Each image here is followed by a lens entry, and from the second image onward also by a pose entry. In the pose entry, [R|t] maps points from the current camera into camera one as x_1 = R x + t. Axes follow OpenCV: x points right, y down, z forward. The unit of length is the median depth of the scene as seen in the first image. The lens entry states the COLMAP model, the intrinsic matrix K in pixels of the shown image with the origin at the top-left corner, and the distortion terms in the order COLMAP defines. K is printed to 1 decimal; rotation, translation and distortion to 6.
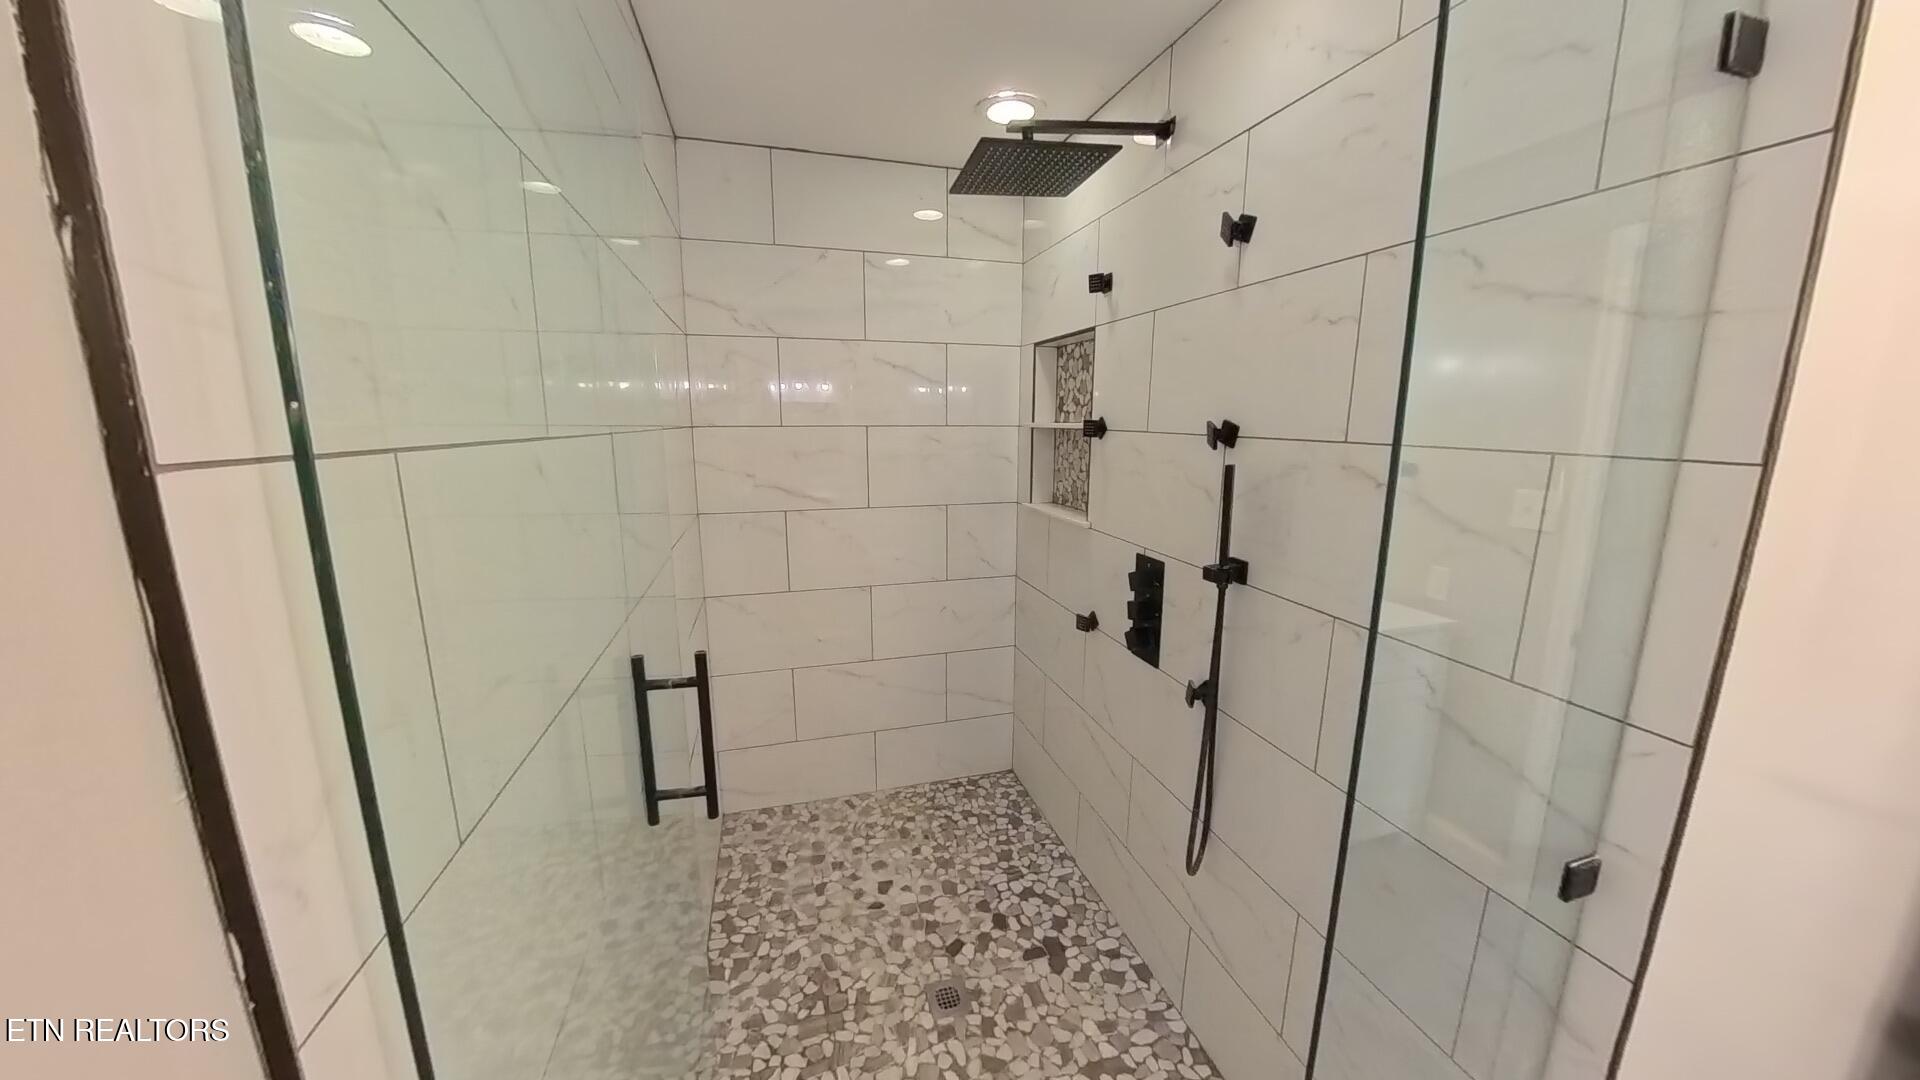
lens RADIAL K [[628.9, 0, 960.0], [0, 628.9, 540.0], [0, 0, 1]] dist [-0.040630, 0.011841]
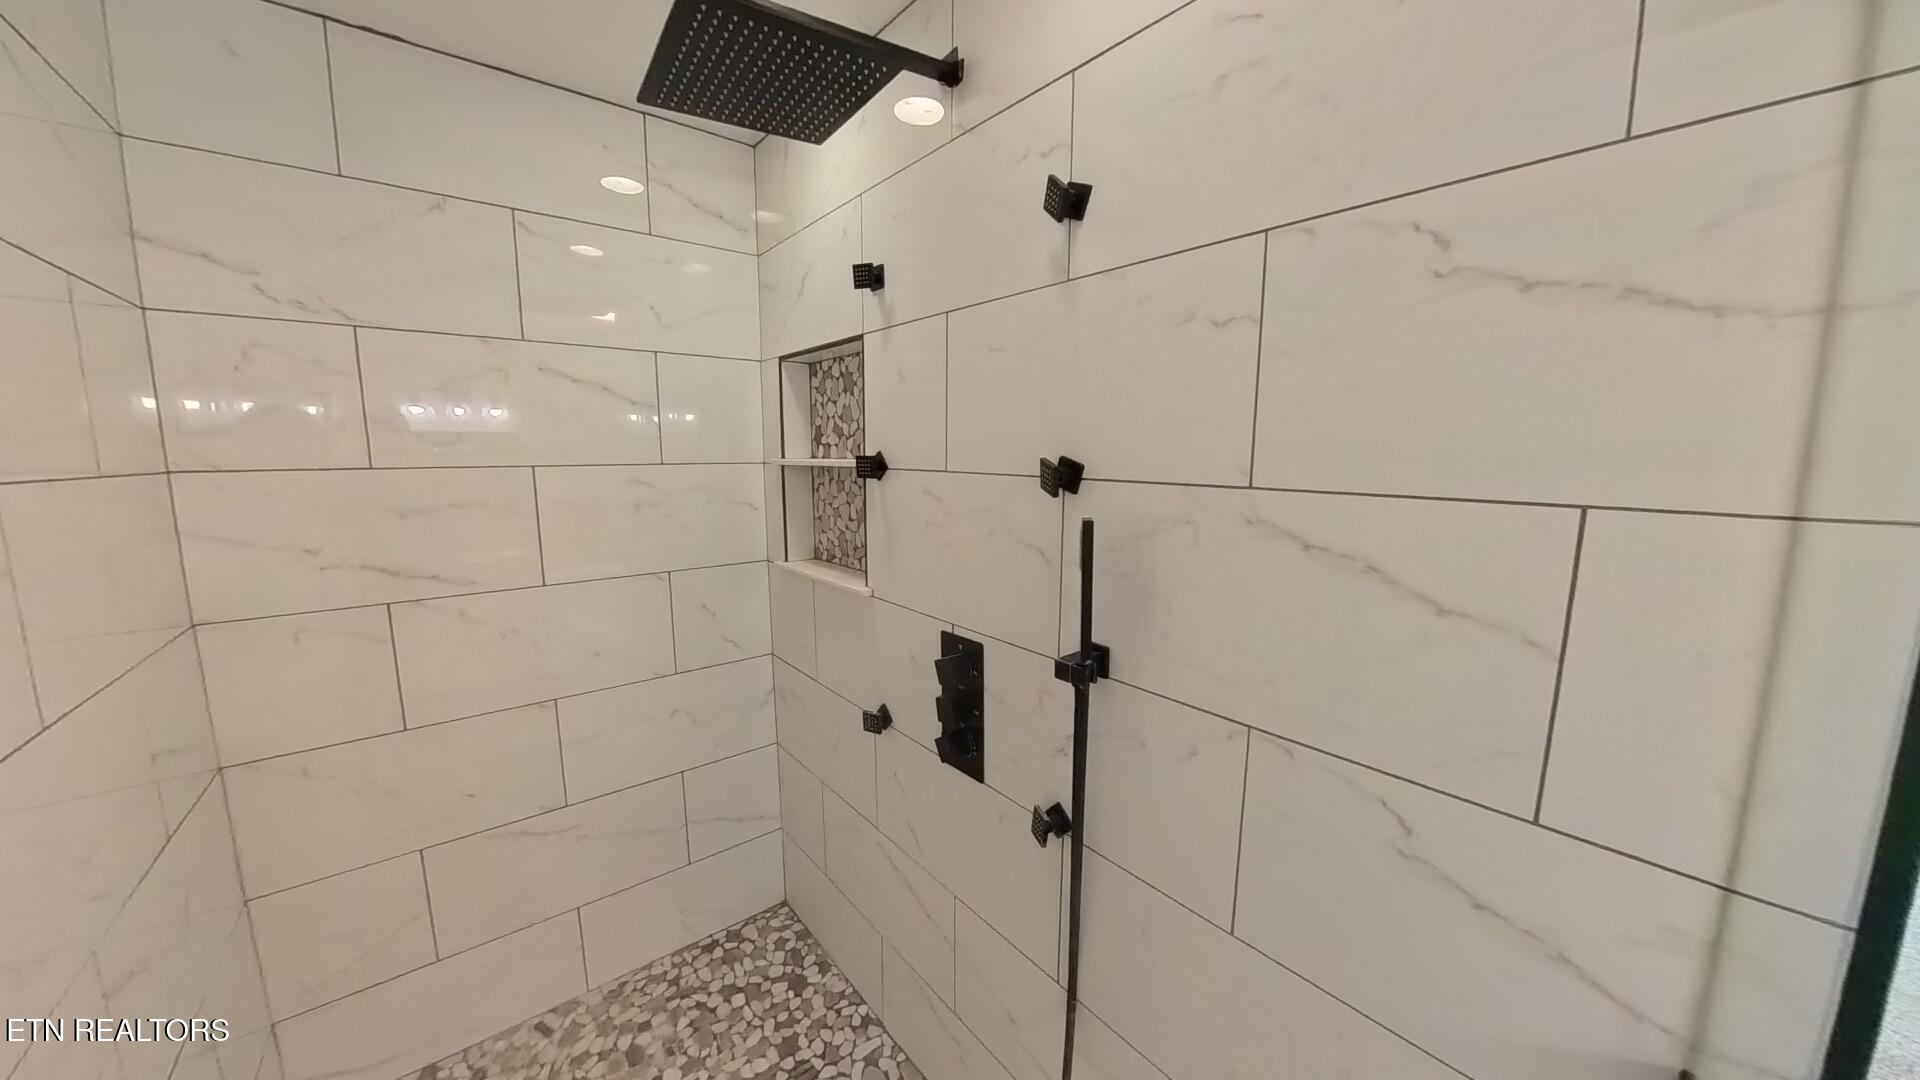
lens RADIAL K [[628.9, 0, 960.0], [0, 628.9, 540.0], [0, 0, 1]] dist [-0.040630, 0.011841]
pose [[0.919270, -0.057349, 0.389428, 0.010512], [0.076158, 0.996549, -0.033018, -0.046434], [-0.386190, 0.060011, 0.920465, 0.217822]]
